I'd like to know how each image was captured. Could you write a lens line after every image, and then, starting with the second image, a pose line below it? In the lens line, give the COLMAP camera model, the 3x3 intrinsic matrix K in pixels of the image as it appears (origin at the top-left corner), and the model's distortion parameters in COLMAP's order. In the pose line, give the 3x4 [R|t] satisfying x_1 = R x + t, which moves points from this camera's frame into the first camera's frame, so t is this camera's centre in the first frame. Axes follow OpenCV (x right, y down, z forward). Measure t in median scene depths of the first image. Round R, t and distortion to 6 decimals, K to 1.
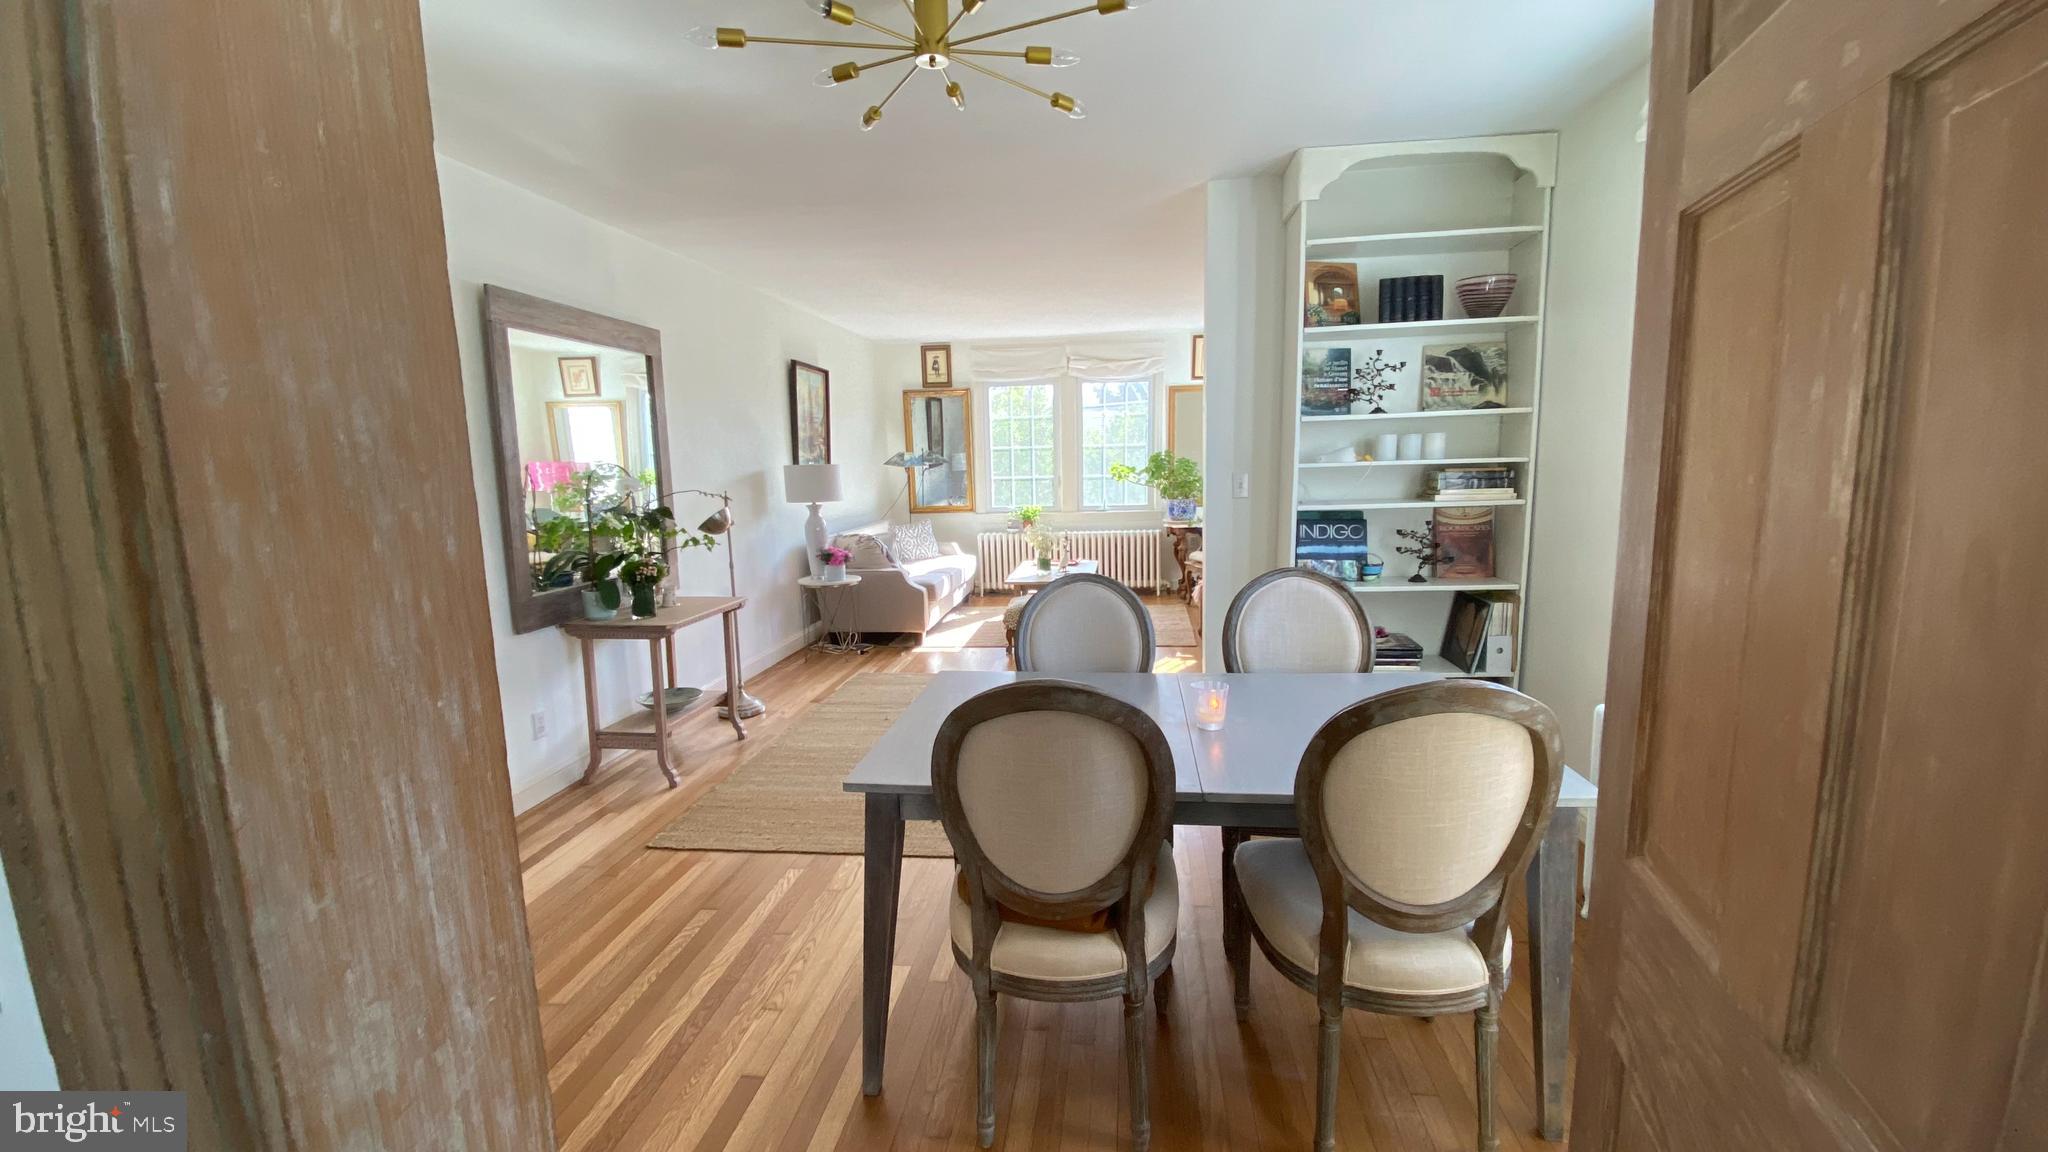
lens RADIAL K [[819.4, 0, 1030.9], [0, 819.4, 580.0], [0, 0, 1]] dist [0.027132, -0.000037]
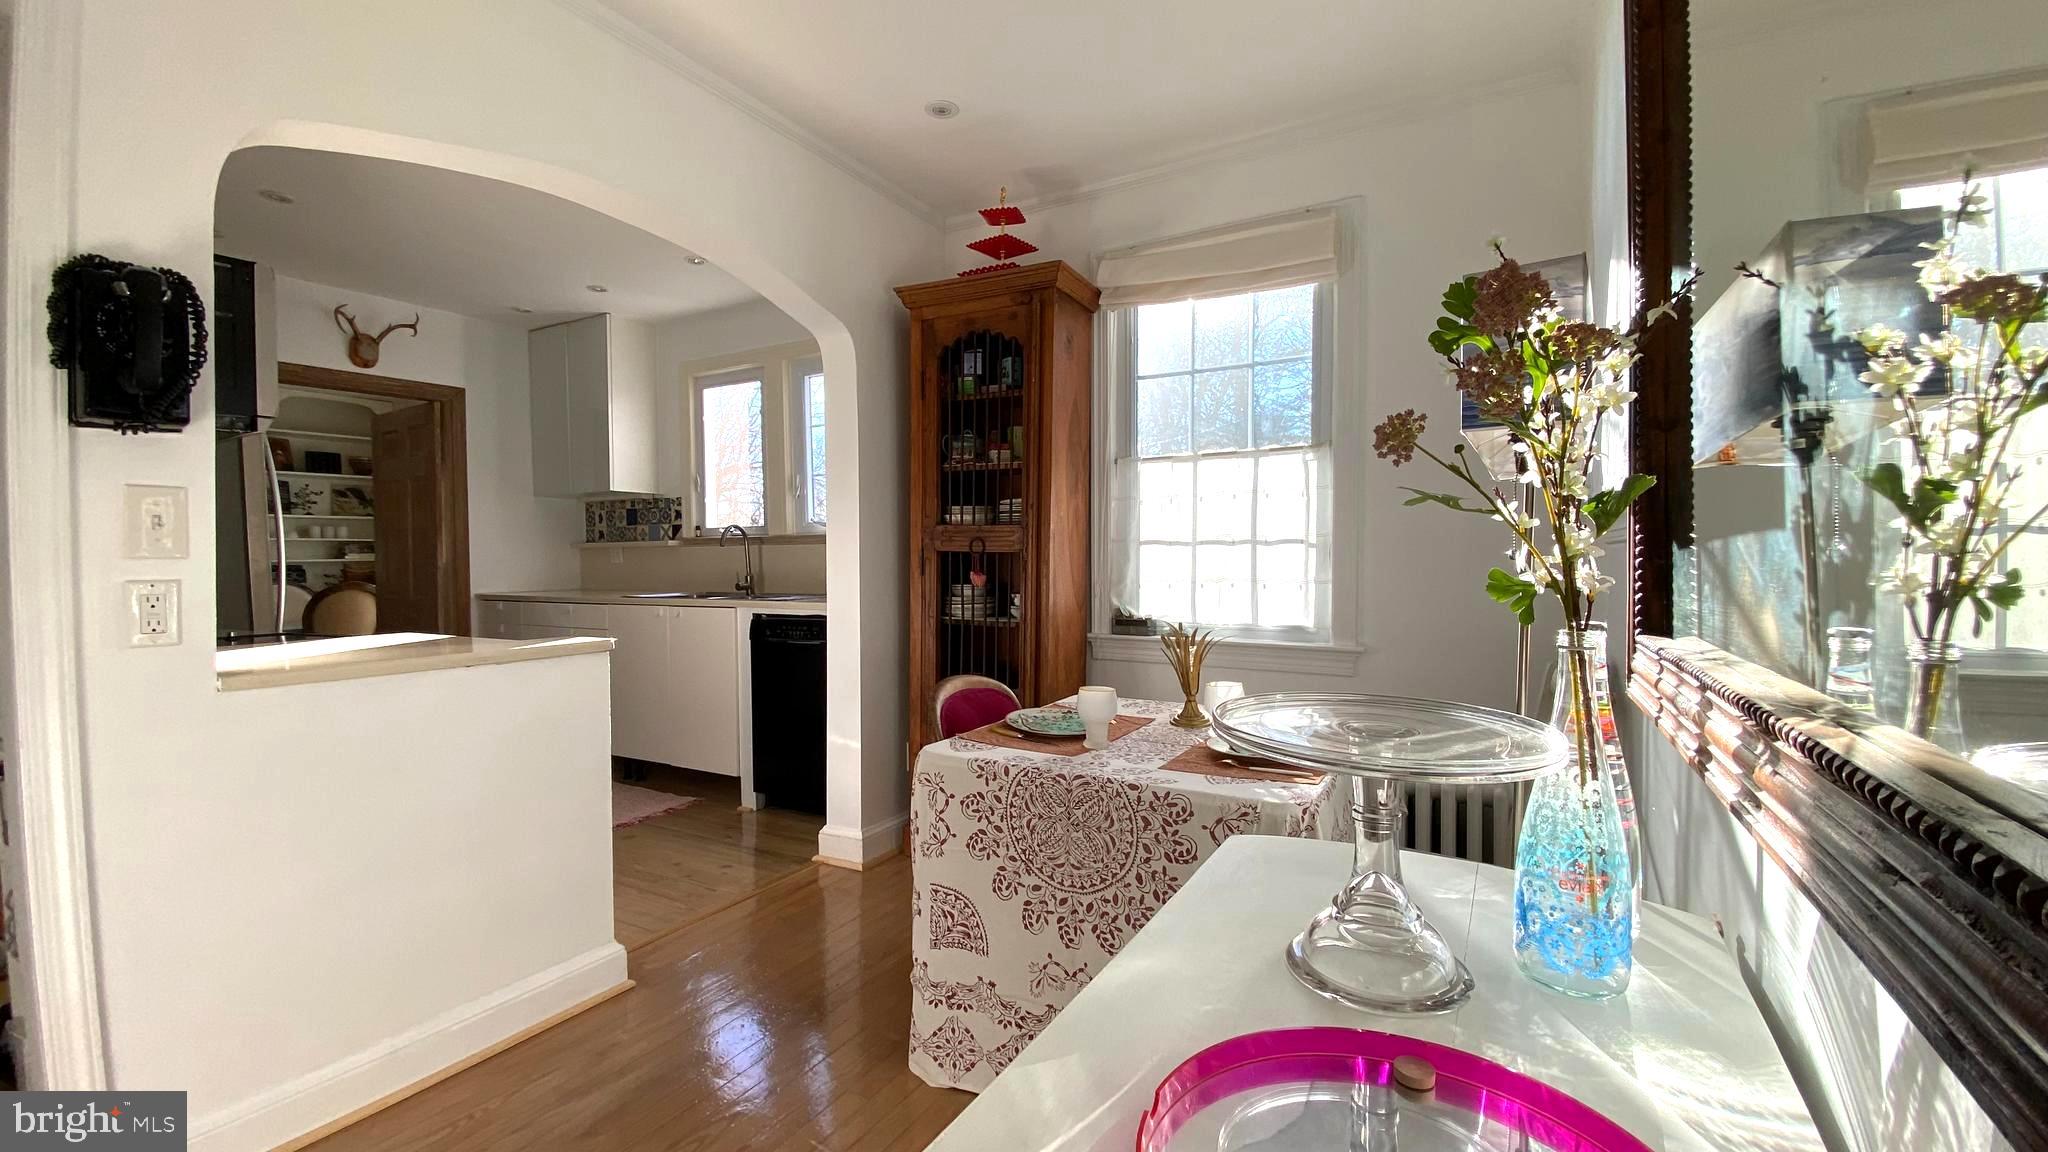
lens RADIAL K [[831.1, 0, 1029.7], [0, 831.1, 568.4], [0, 0, 1]] dist [-0.016700, -0.000246]
pose [[0.392764, 0.003275, 0.919634, -0.662902], [0.137431, 0.988555, -0.062215, 0.265796], [-0.909313, 0.150822, 0.387819, -1.233639]]
